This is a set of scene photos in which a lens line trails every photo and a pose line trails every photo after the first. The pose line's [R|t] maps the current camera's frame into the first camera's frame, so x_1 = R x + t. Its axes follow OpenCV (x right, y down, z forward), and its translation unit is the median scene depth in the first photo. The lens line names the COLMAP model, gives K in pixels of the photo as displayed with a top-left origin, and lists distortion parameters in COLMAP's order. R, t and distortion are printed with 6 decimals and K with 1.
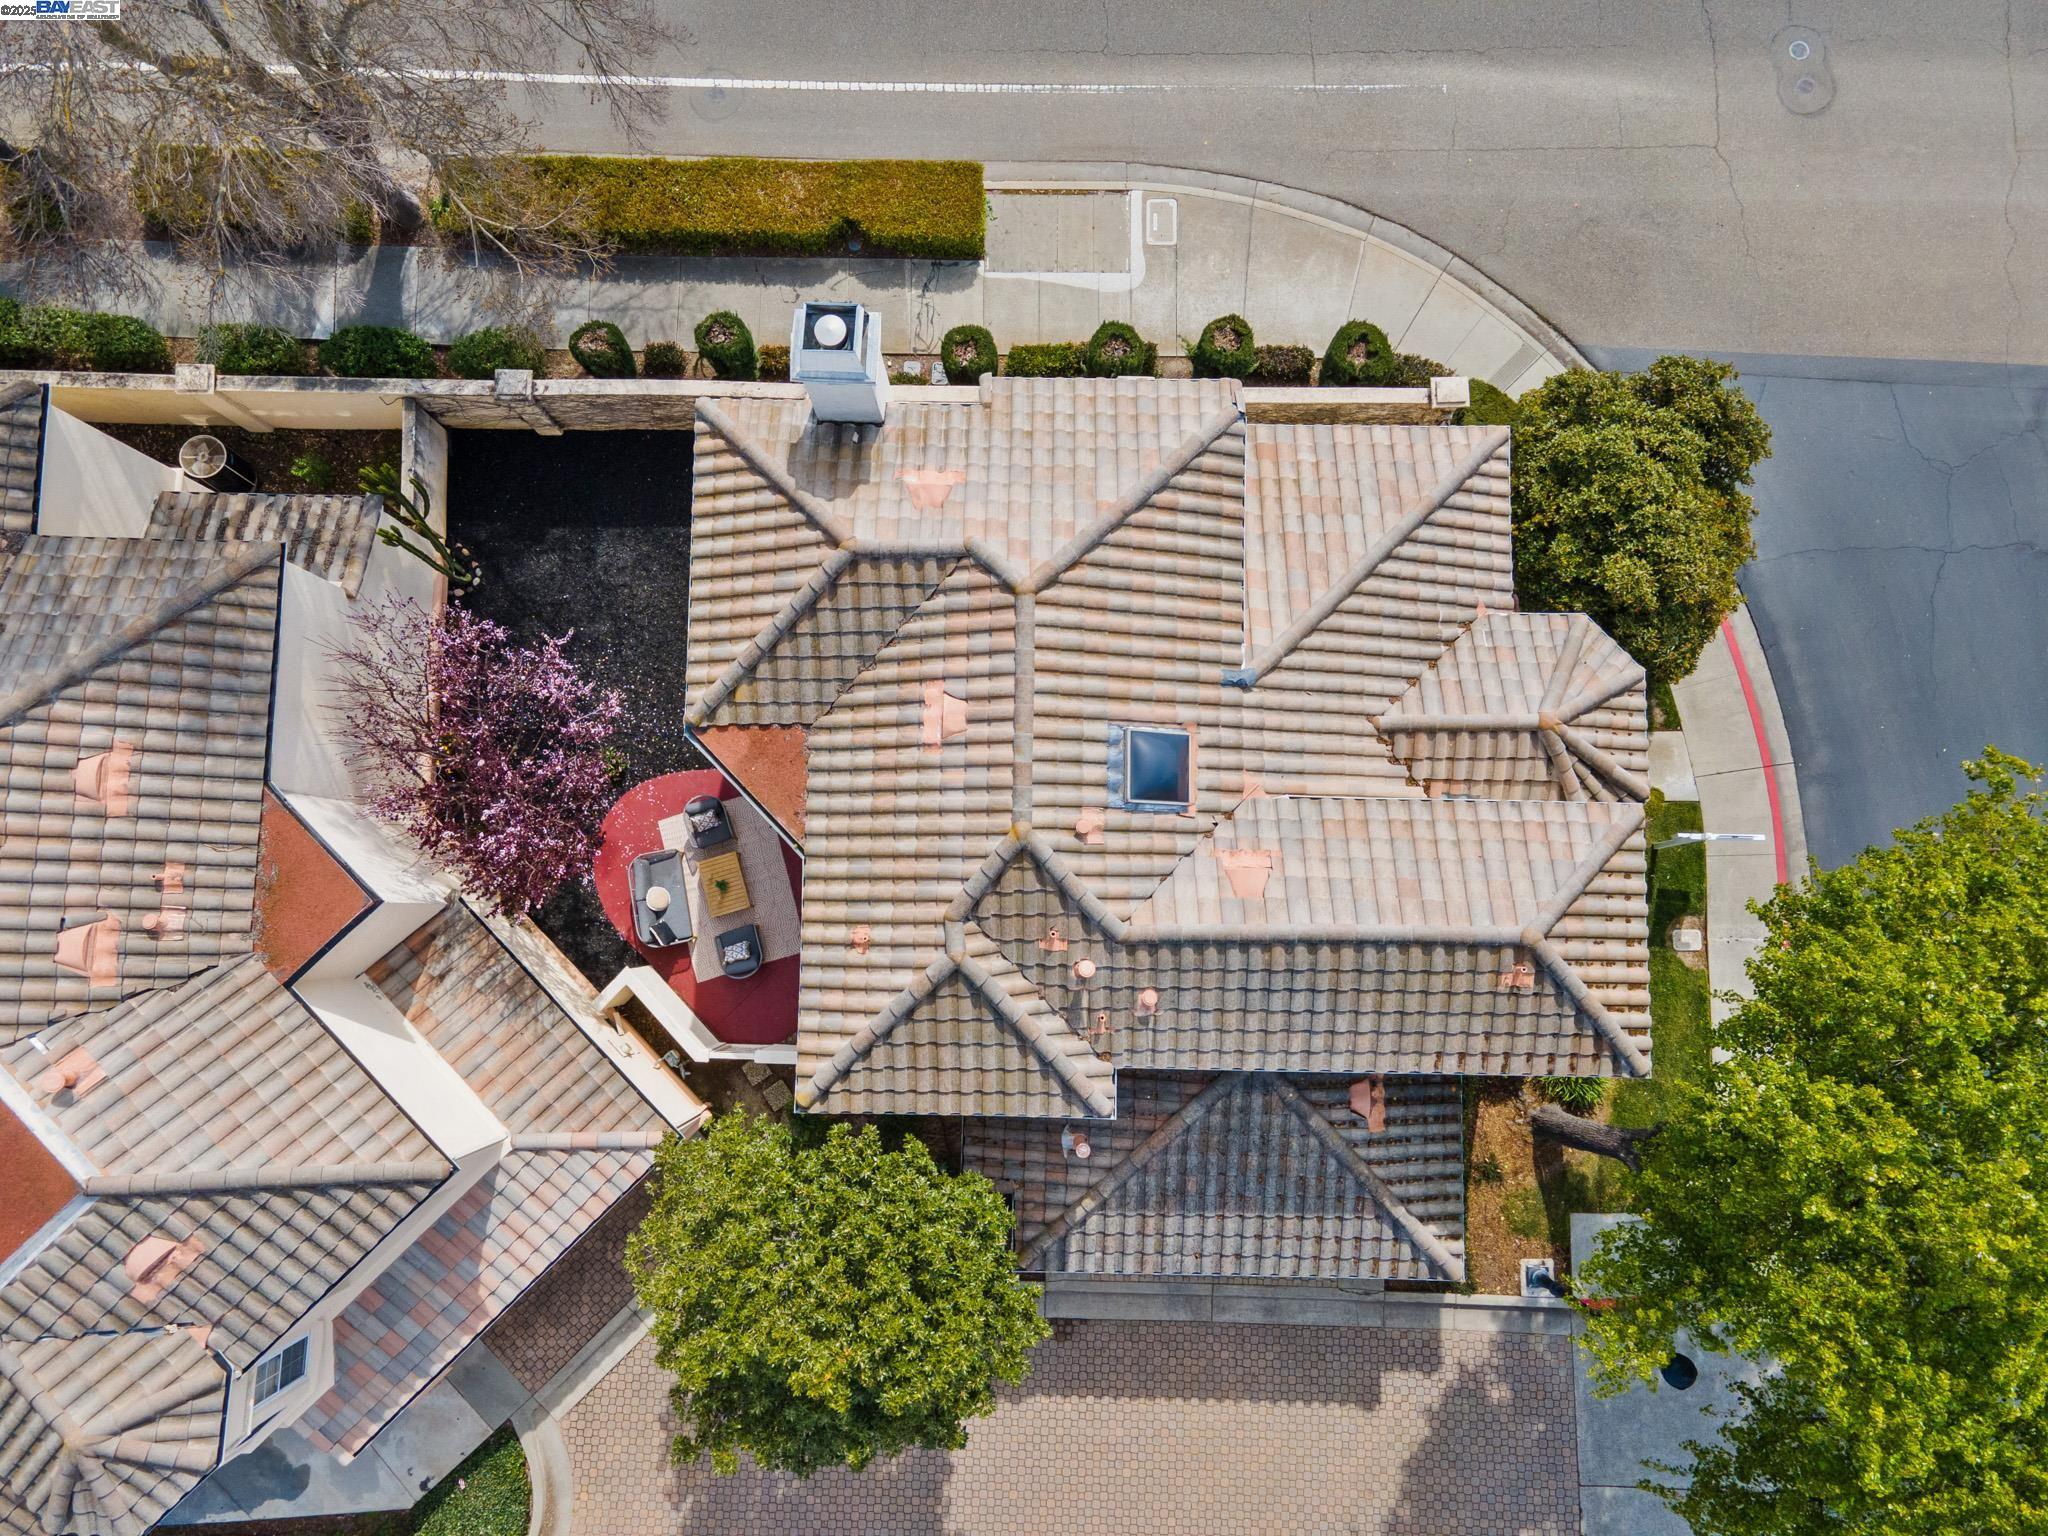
lens RADIAL K [[1491.9, 0, 1015.5], [0, 1491.9, 777.8], [0, 0, 1]] dist [0.011728, 0.073553]
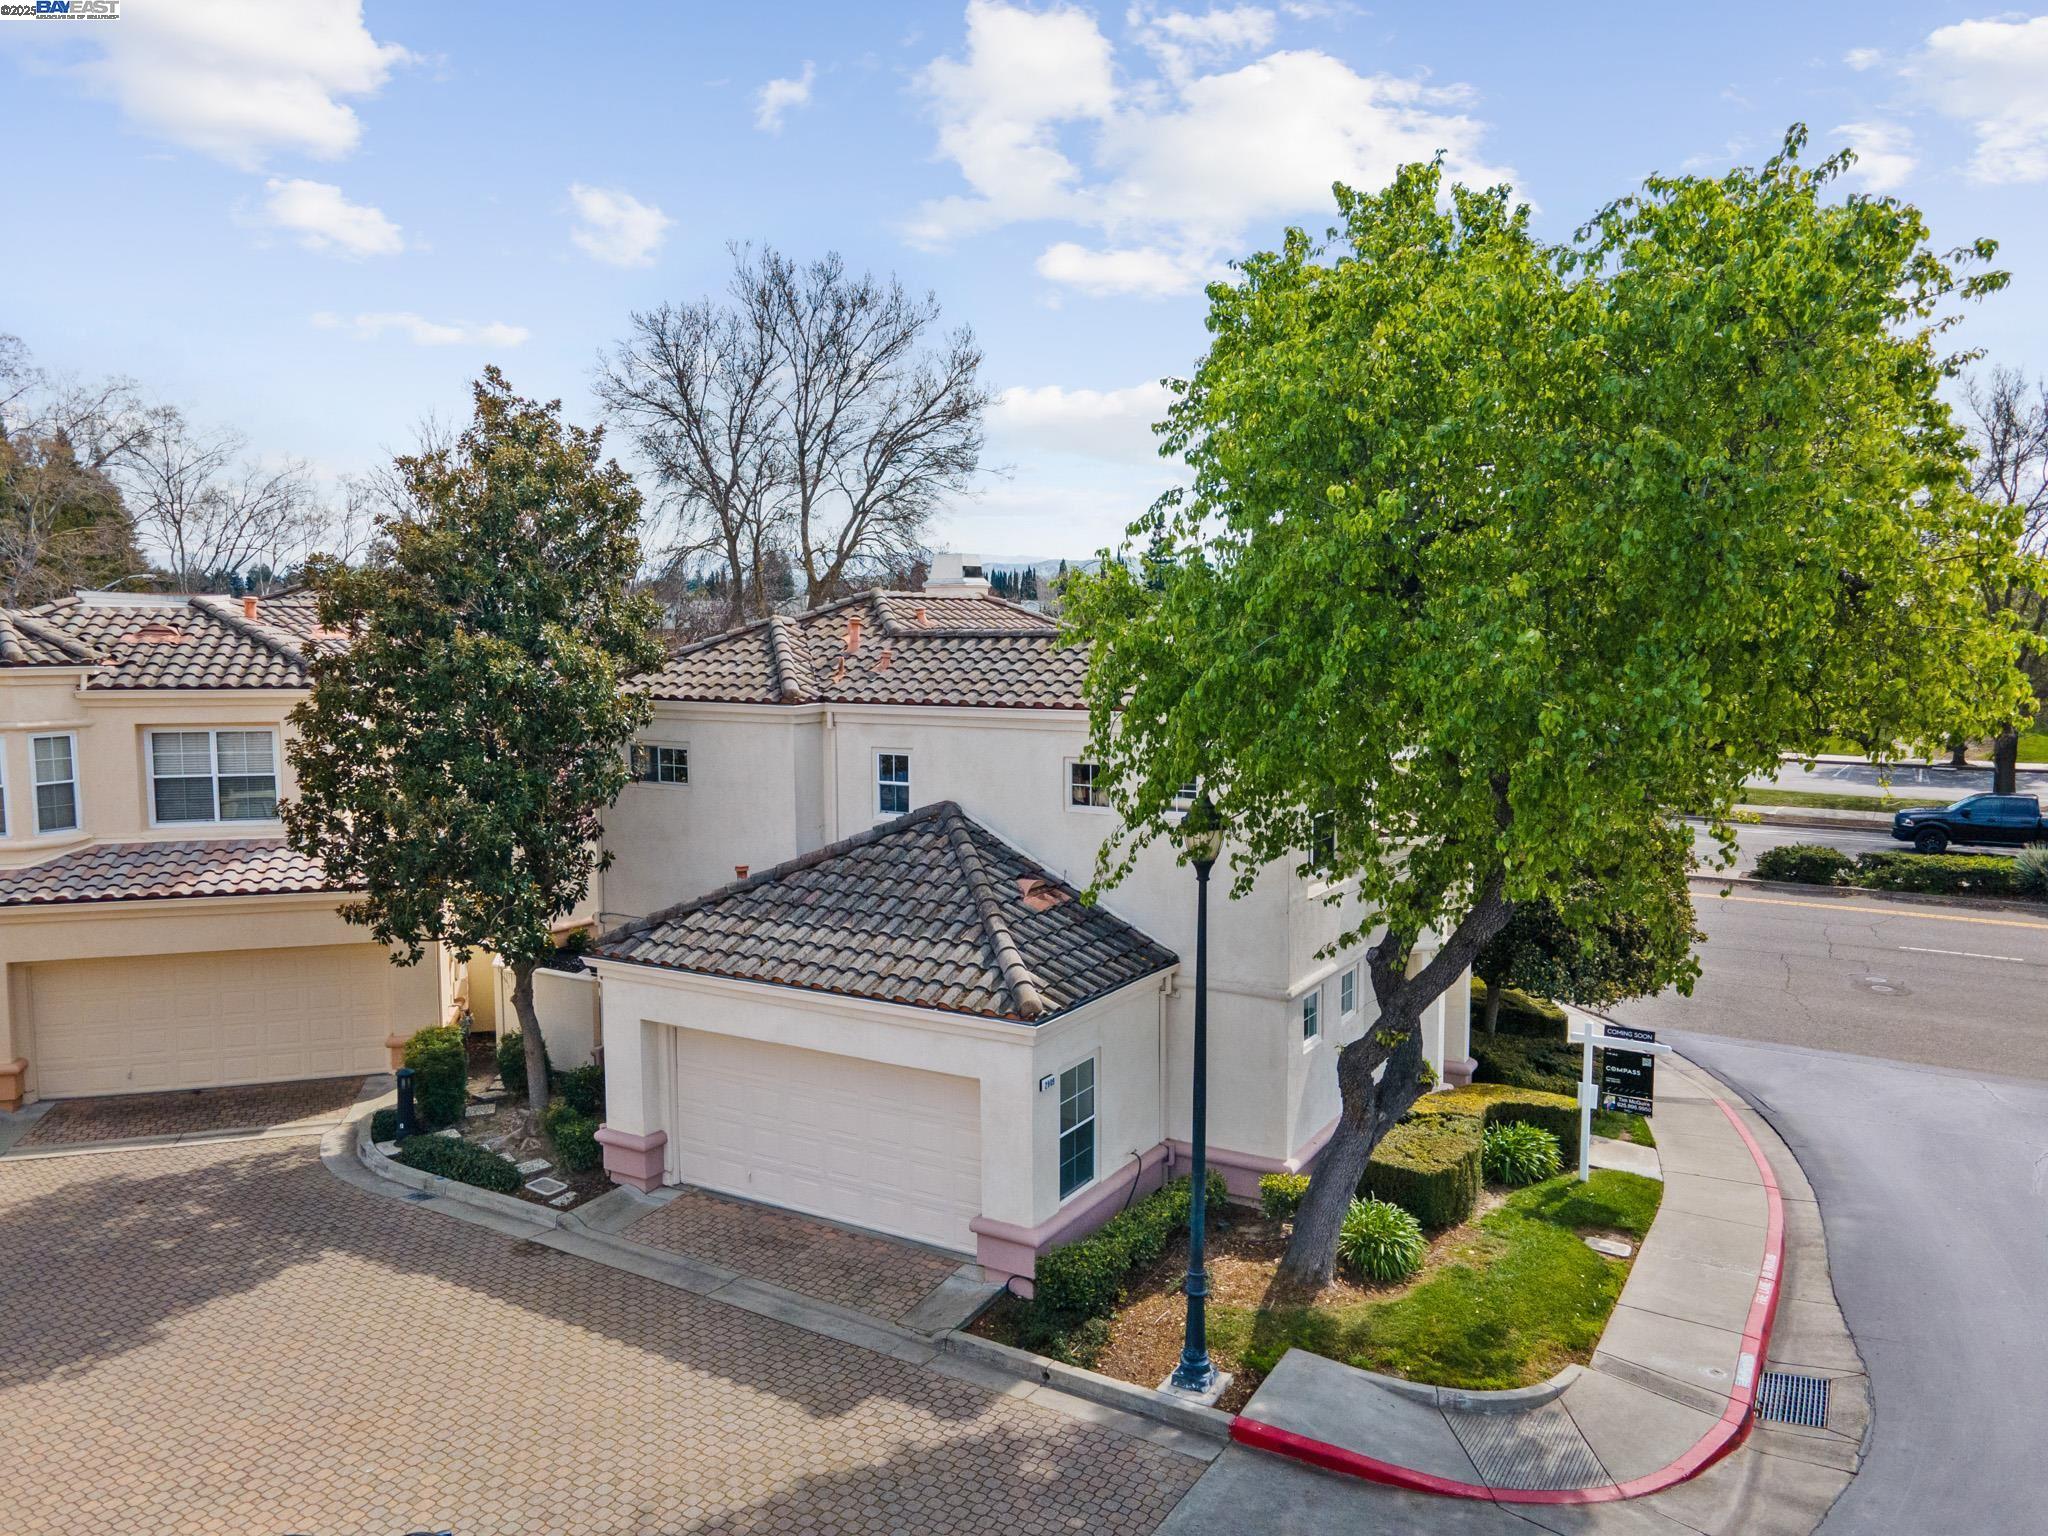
lens RADIAL K [[1488.9, 0, 1015.9], [0, 1488.9, 768.2], [0, 0, 1]] dist [0.051553, 0.003270]
pose [[0.866069, 0.060464, -0.496254, 0.558941], [-0.498139, 0.188172, -0.846433, 0.807293], [0.042202, 0.980273, 0.193090, 0.661675]]
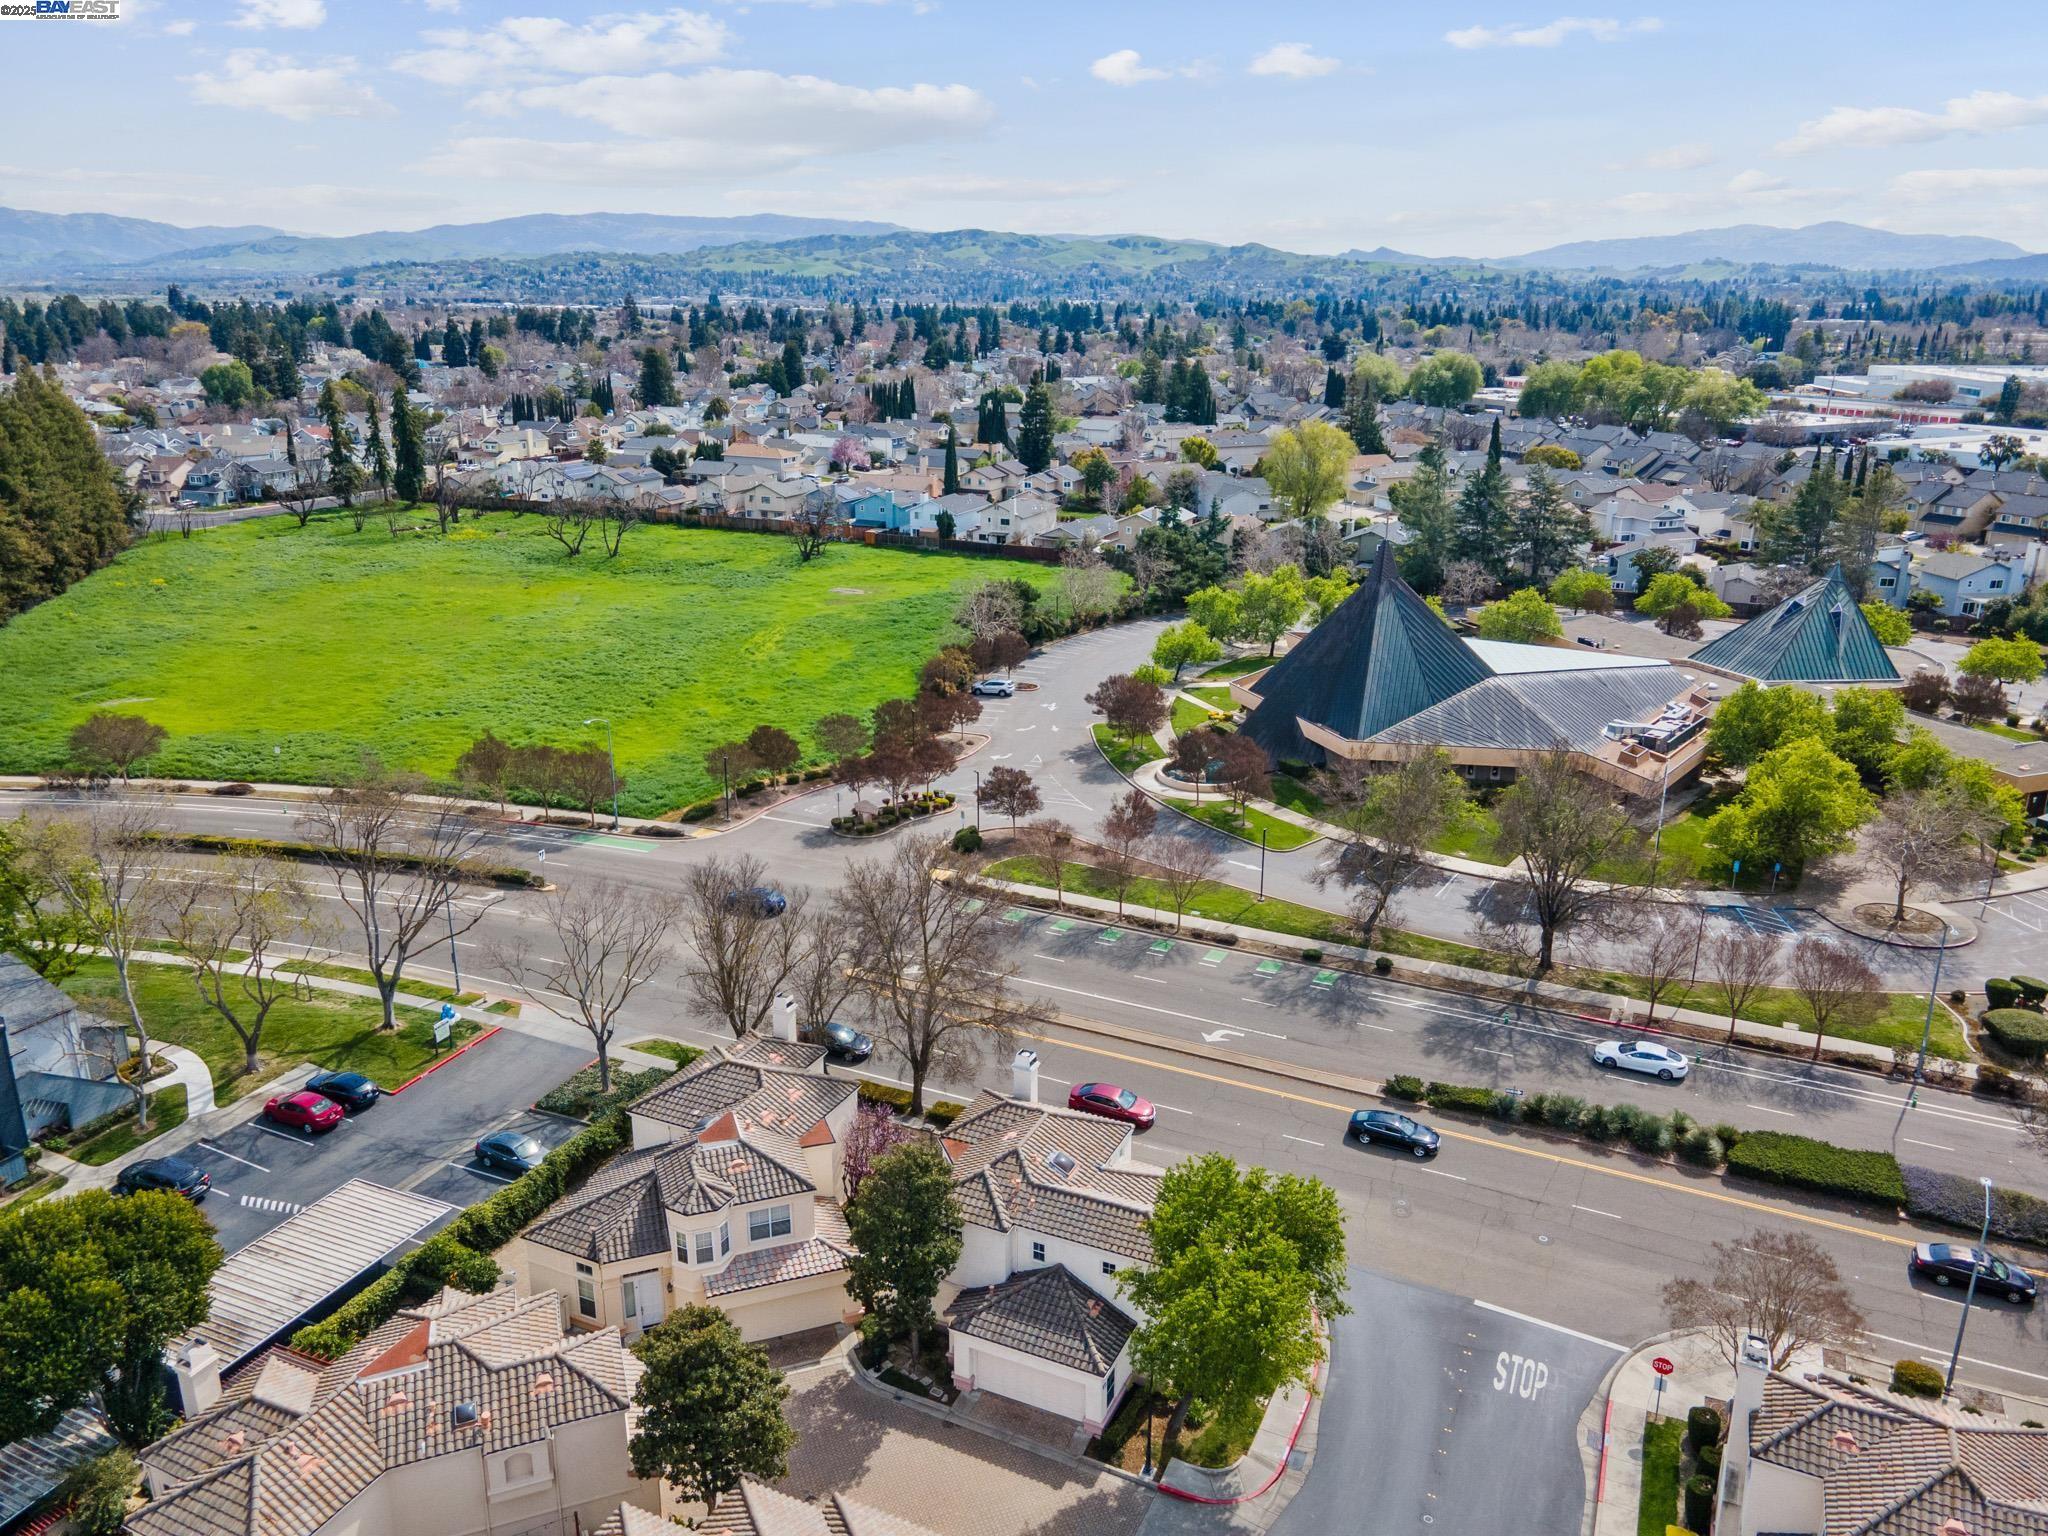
lens RADIAL K [[1491.9, 0, 1015.5], [0, 1491.9, 777.8], [0, 0, 1]] dist [0.011728, 0.073553]
pose [[0.910137, 0.141963, -0.389227, 0.896567], [-0.413308, 0.376349, -0.829179, 1.890549], [0.028772, 0.915537, 0.401203, -0.858274]]
